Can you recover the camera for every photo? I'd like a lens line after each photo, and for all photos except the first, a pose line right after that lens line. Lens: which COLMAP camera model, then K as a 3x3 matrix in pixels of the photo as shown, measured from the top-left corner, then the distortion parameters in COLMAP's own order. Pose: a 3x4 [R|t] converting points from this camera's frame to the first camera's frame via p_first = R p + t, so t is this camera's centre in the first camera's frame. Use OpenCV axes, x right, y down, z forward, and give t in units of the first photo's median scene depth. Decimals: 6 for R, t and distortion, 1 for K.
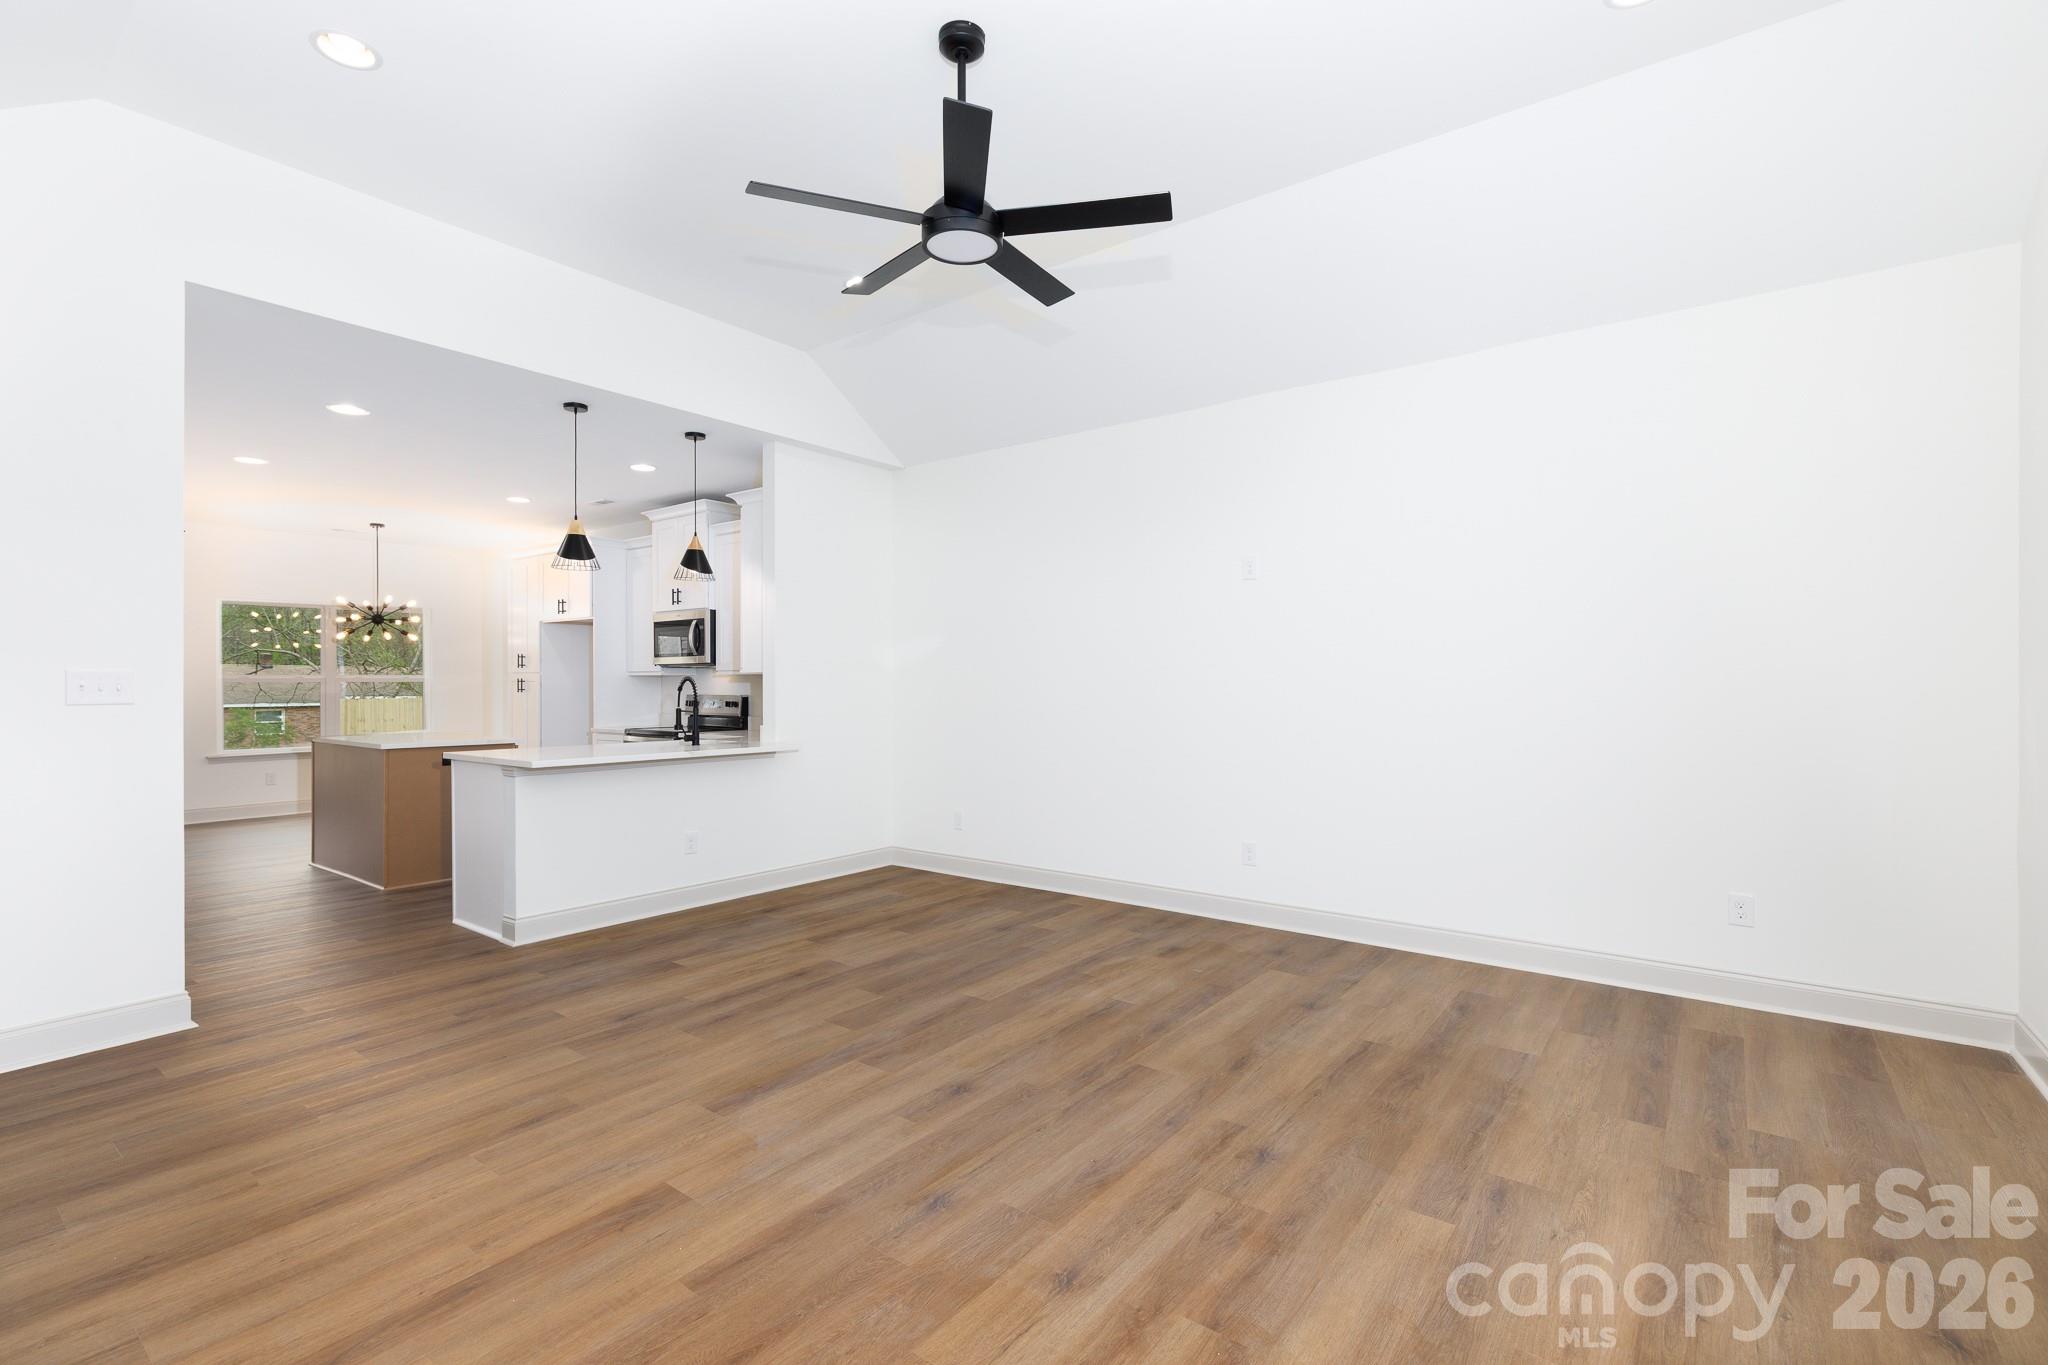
lens RADIAL K [[923.2, 0, 1037.9], [0, 923.2, 679.3], [0, 0, 1]] dist [0.003847, -0.000016]
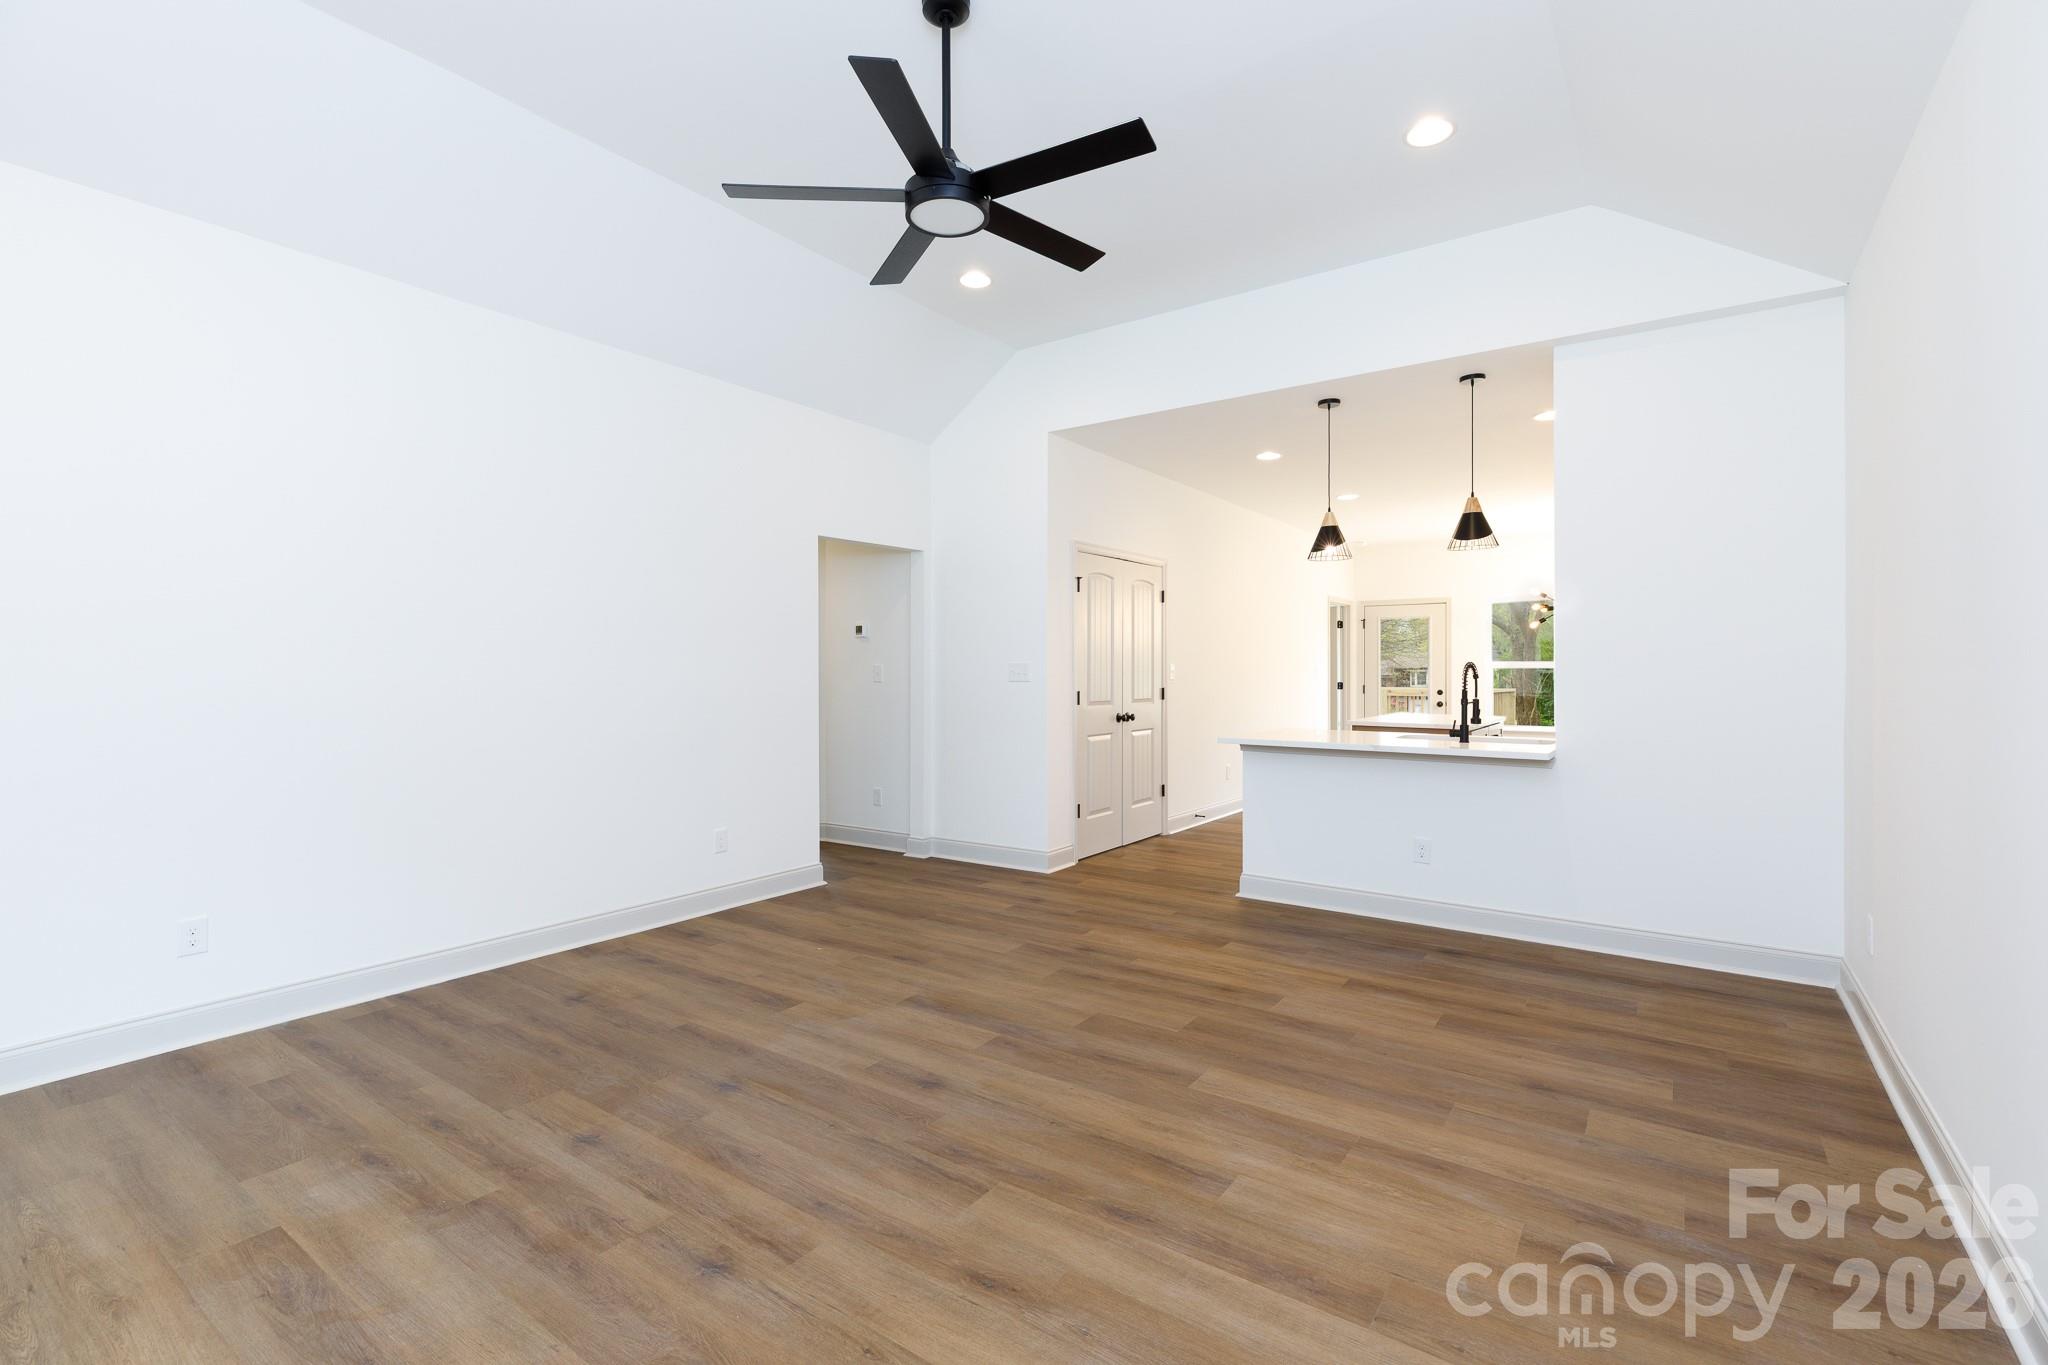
lens RADIAL K [[923.2, 0, 1018.4], [0, 923.2, 674.5], [0, 0, 1]] dist [0.003847, -0.000016]
pose [[0.016037, 0.007382, -0.999844, 0.831057], [0.003701, 0.999965, 0.007442, 0.000835], [0.999865, -0.003820, 0.016010, 0.999985]]
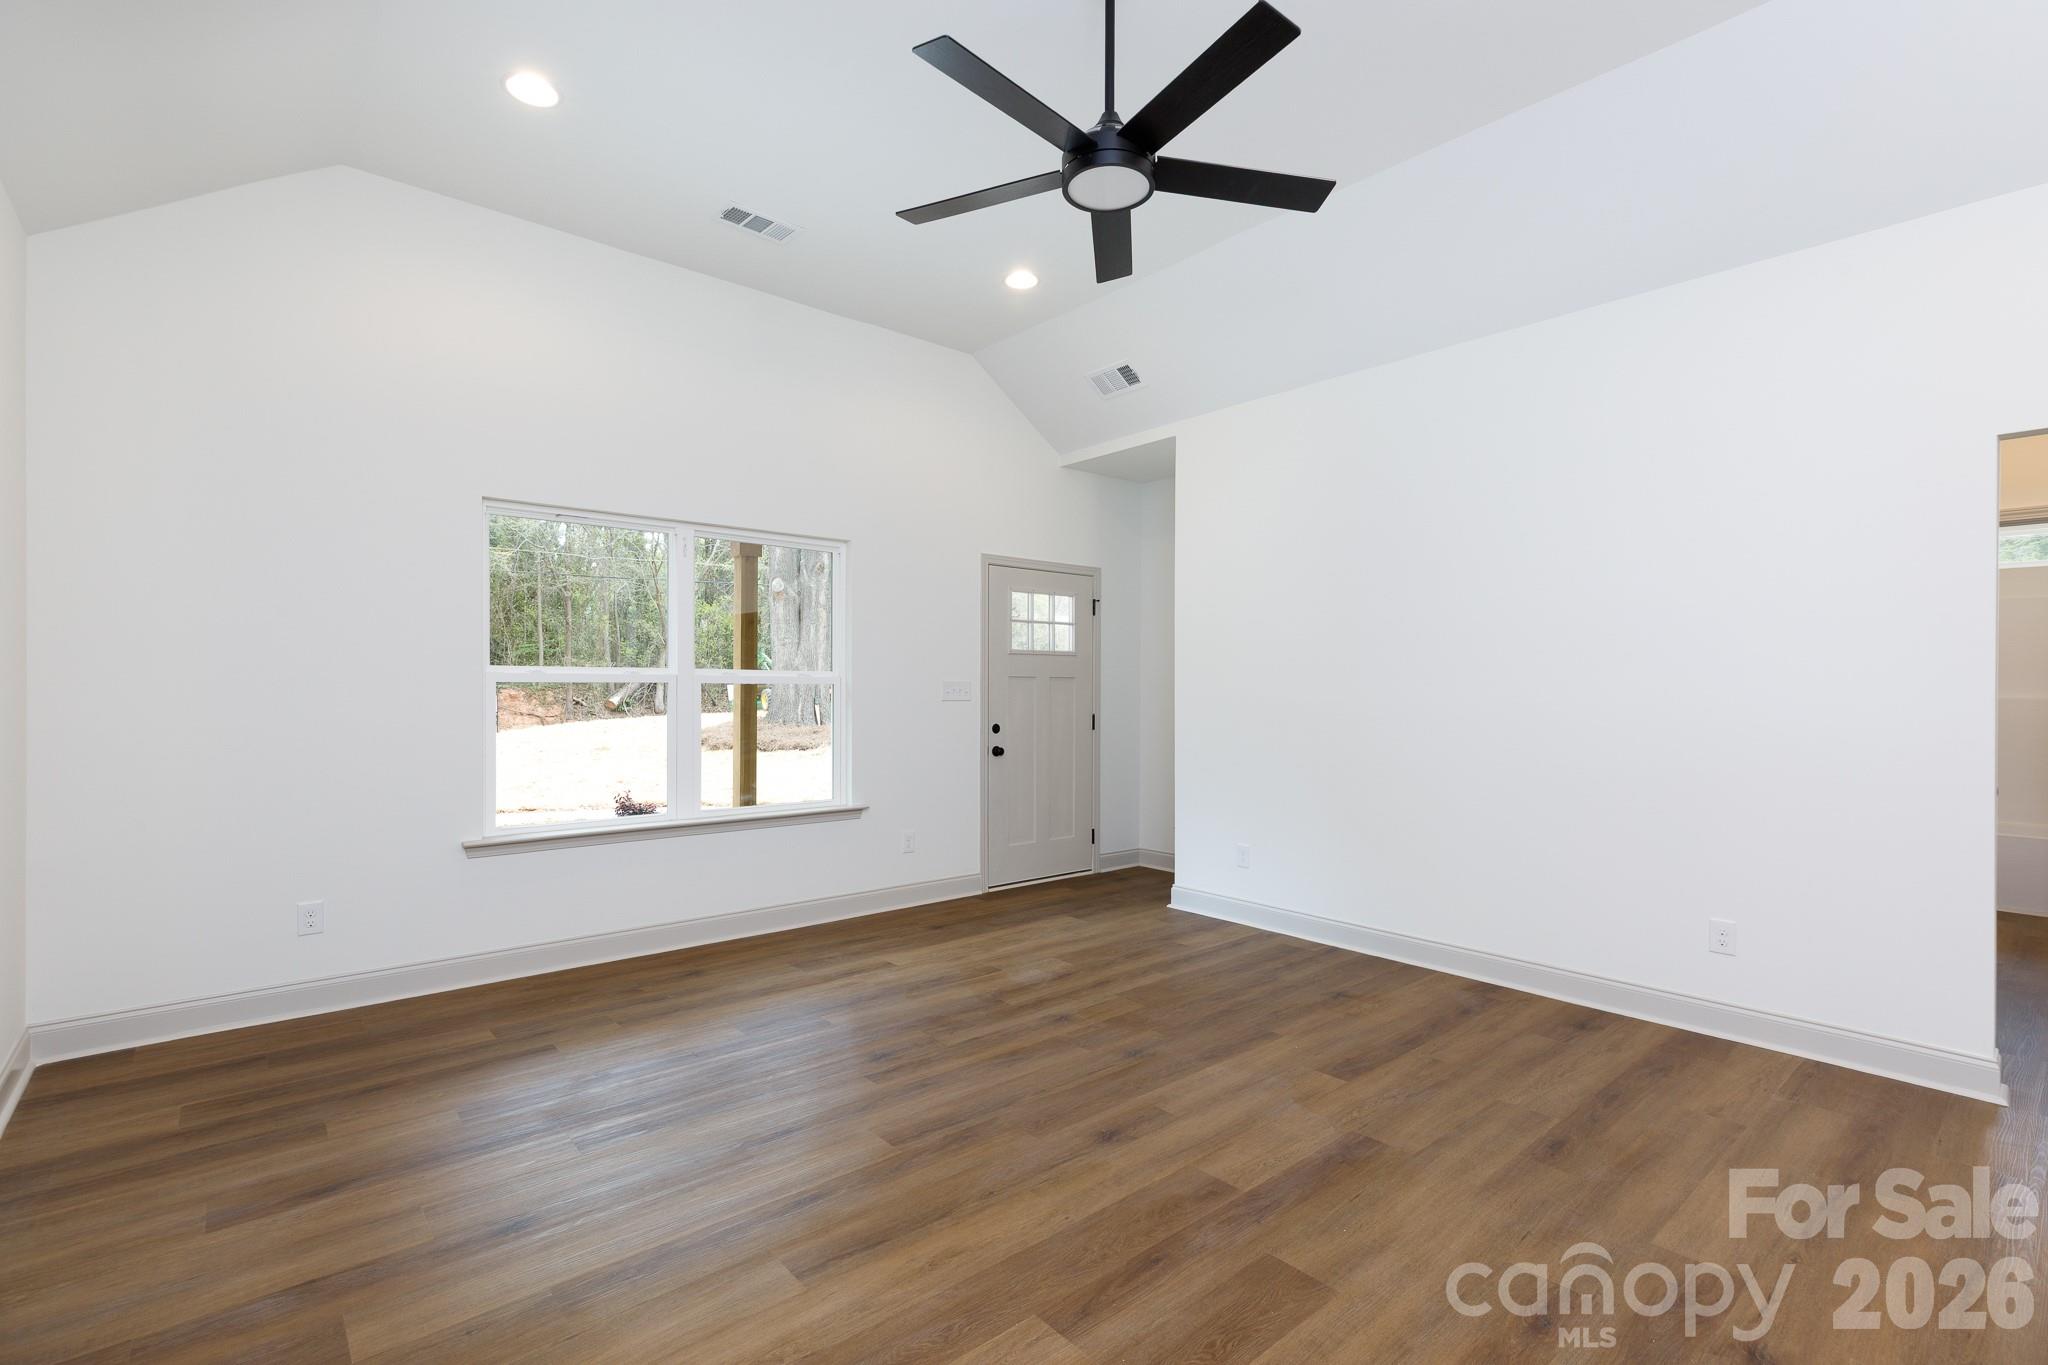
lens RADIAL K [[923.2, 0, 1023.9], [0, 923.2, 683.9], [0, 0, 1]] dist [0.003847, -0.000016]
pose [[-0.974471, 0.000232, 0.224512, -0.191553], [-0.001238, 0.999979, -0.006404, 0.003767], [-0.224509, -0.006519, -0.974450, 1.767861]]
